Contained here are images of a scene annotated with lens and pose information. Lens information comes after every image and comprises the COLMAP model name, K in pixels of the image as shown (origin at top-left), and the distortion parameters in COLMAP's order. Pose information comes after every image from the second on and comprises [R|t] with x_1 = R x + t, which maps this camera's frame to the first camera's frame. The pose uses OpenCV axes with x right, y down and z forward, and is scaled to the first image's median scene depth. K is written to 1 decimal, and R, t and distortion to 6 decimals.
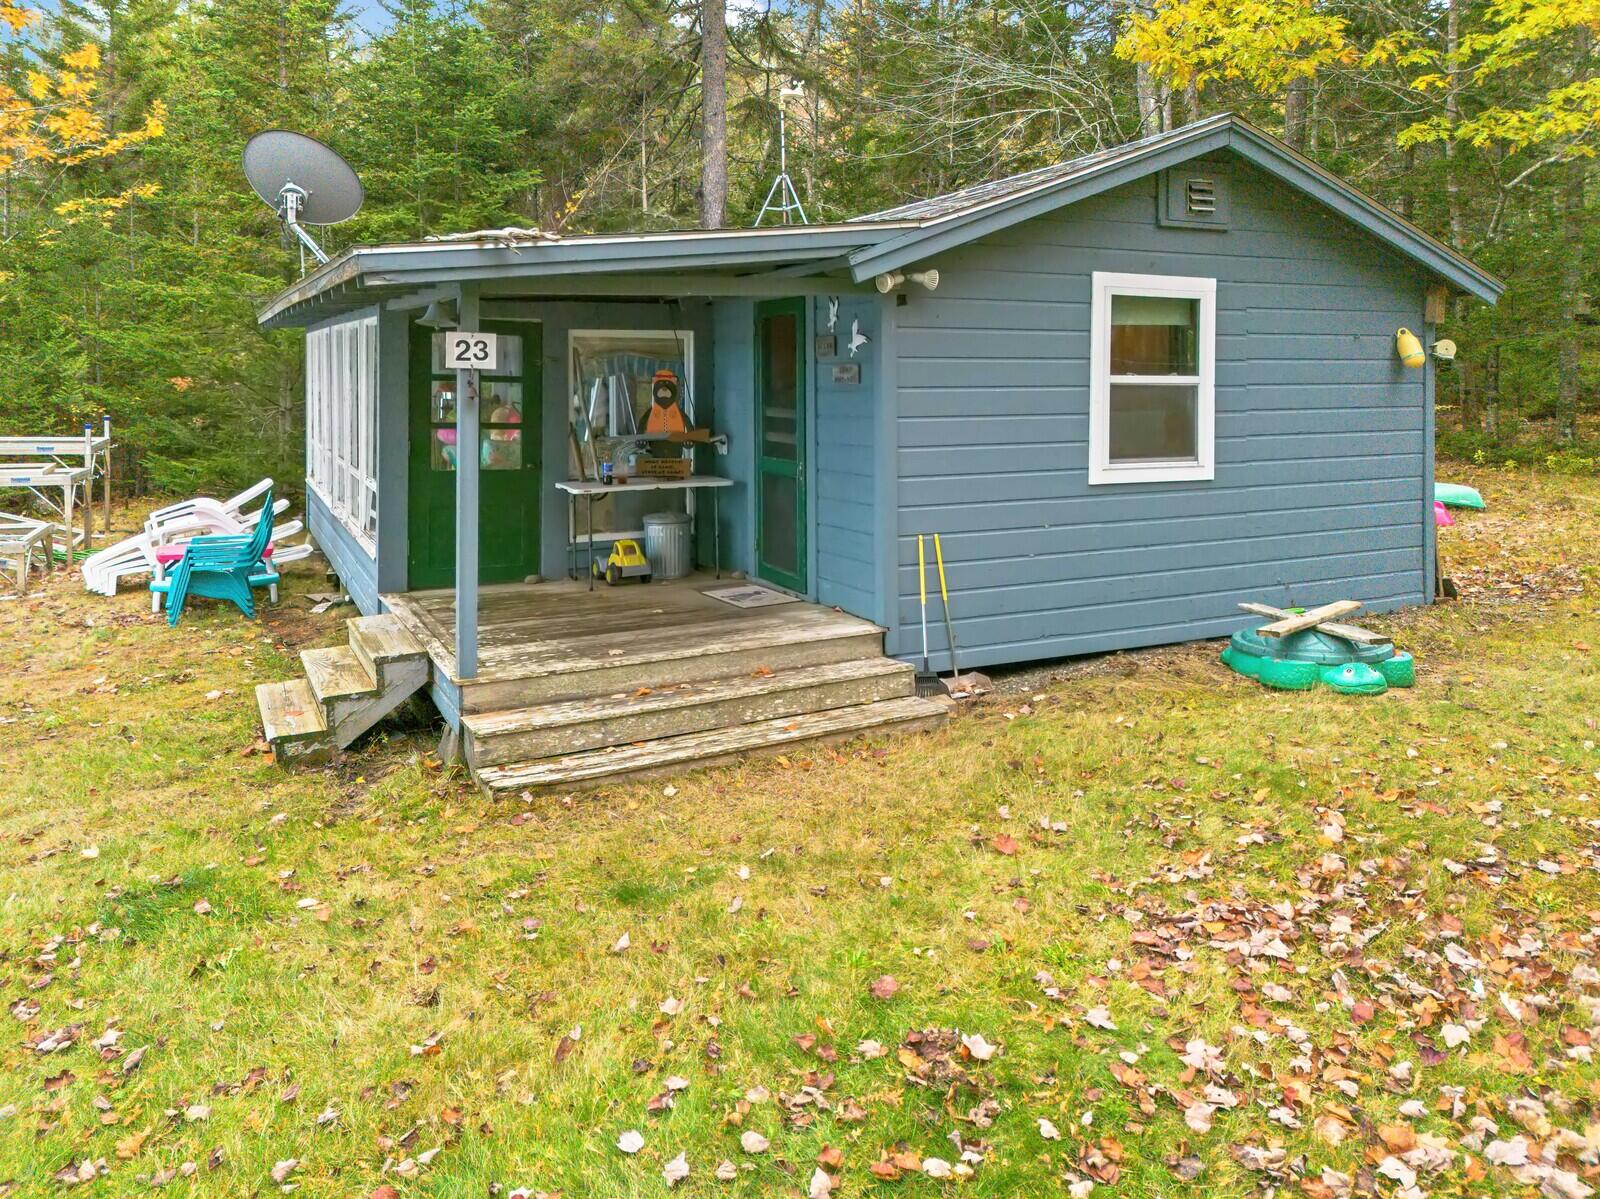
lens RADIAL K [[1191.6, 0, 793.7], [0, 1191.6, 442.4], [0, 0, 1]] dist [0.065906, -0.067052]
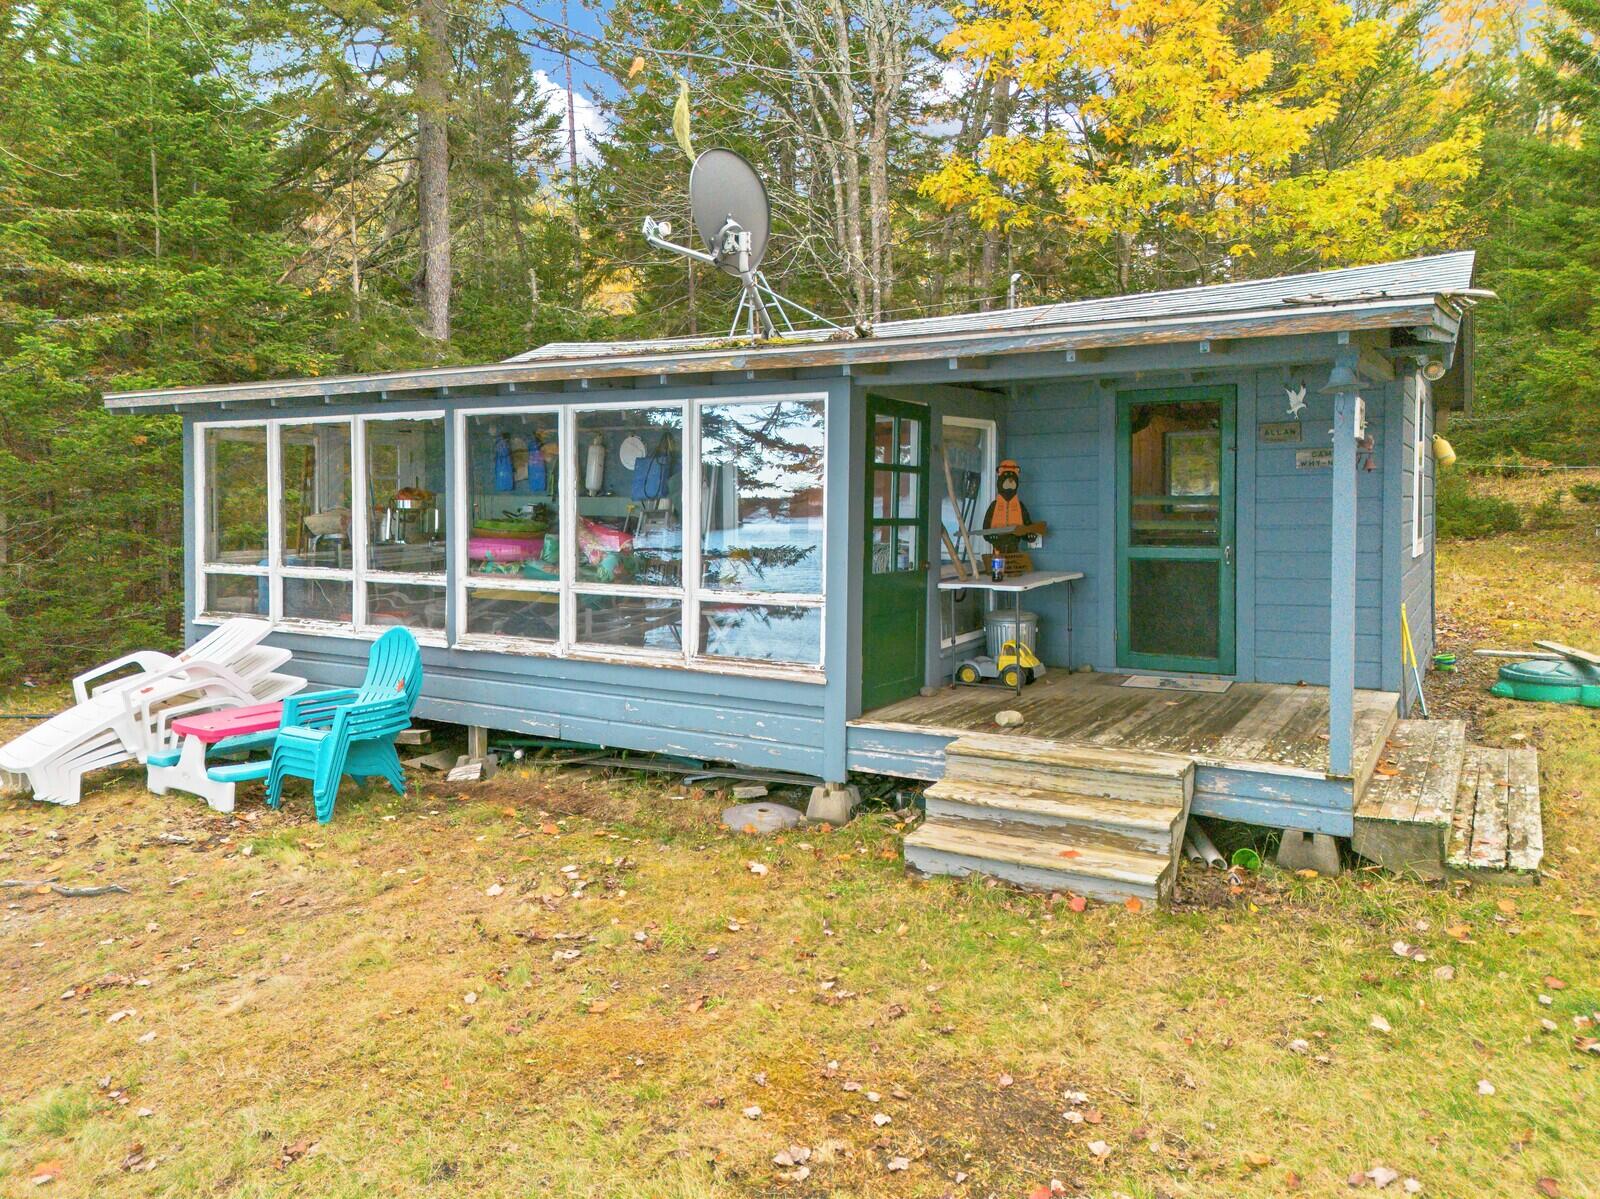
lens RADIAL K [[1134.7, 0, 808.6], [0, 1134.7, 593.0], [0, 0, 1]] dist [0.090067, -0.091912]
pose [[0.842159, -0.050561, 0.536853, -0.821650], [0.038778, 0.998695, 0.033226, 0.007124], [-0.537833, -0.007164, 0.843021, 0.353926]]
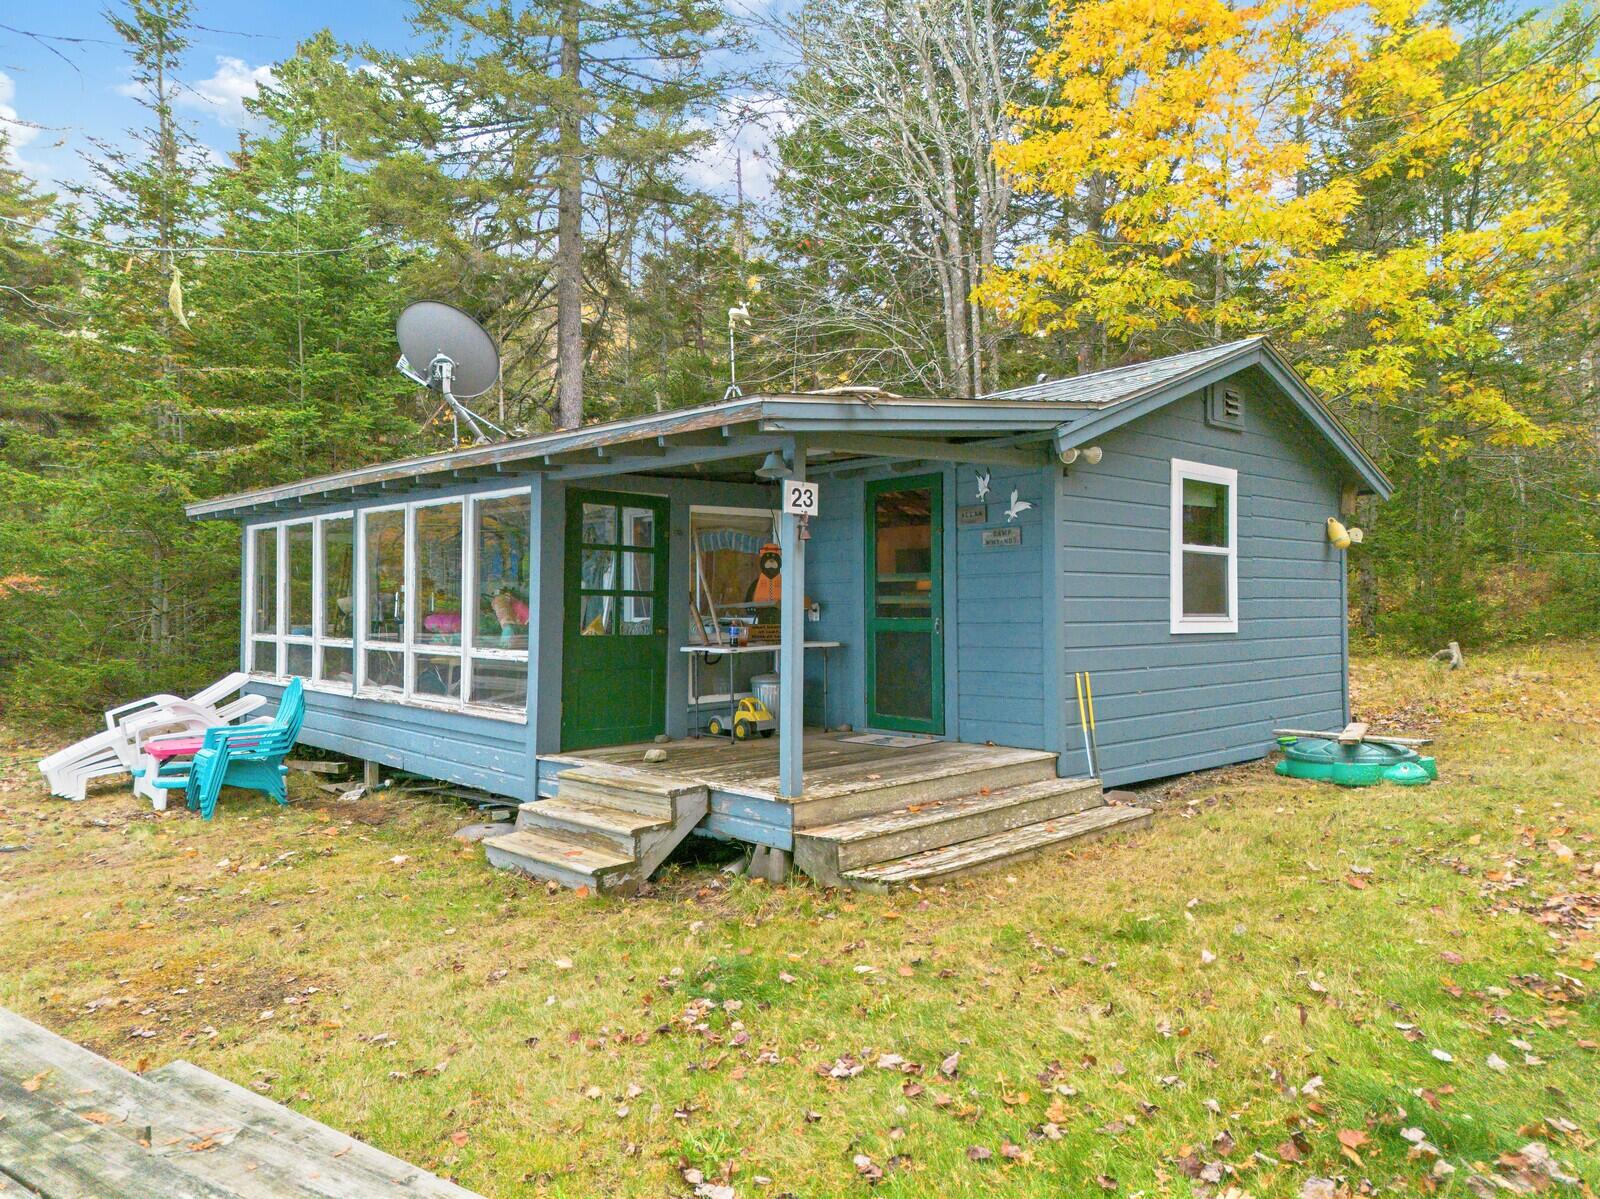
lens RADIAL K [[1129.6, 0, 799.5], [0, 1129.6, 626.1], [0, 0, 1]] dist [0.088053, -0.093855]
pose [[0.960253, -0.011646, 0.278890, -0.413155], [0.023070, 0.999022, -0.037715, 0.059193], [-0.278178, 0.042650, 0.959582, 0.002449]]
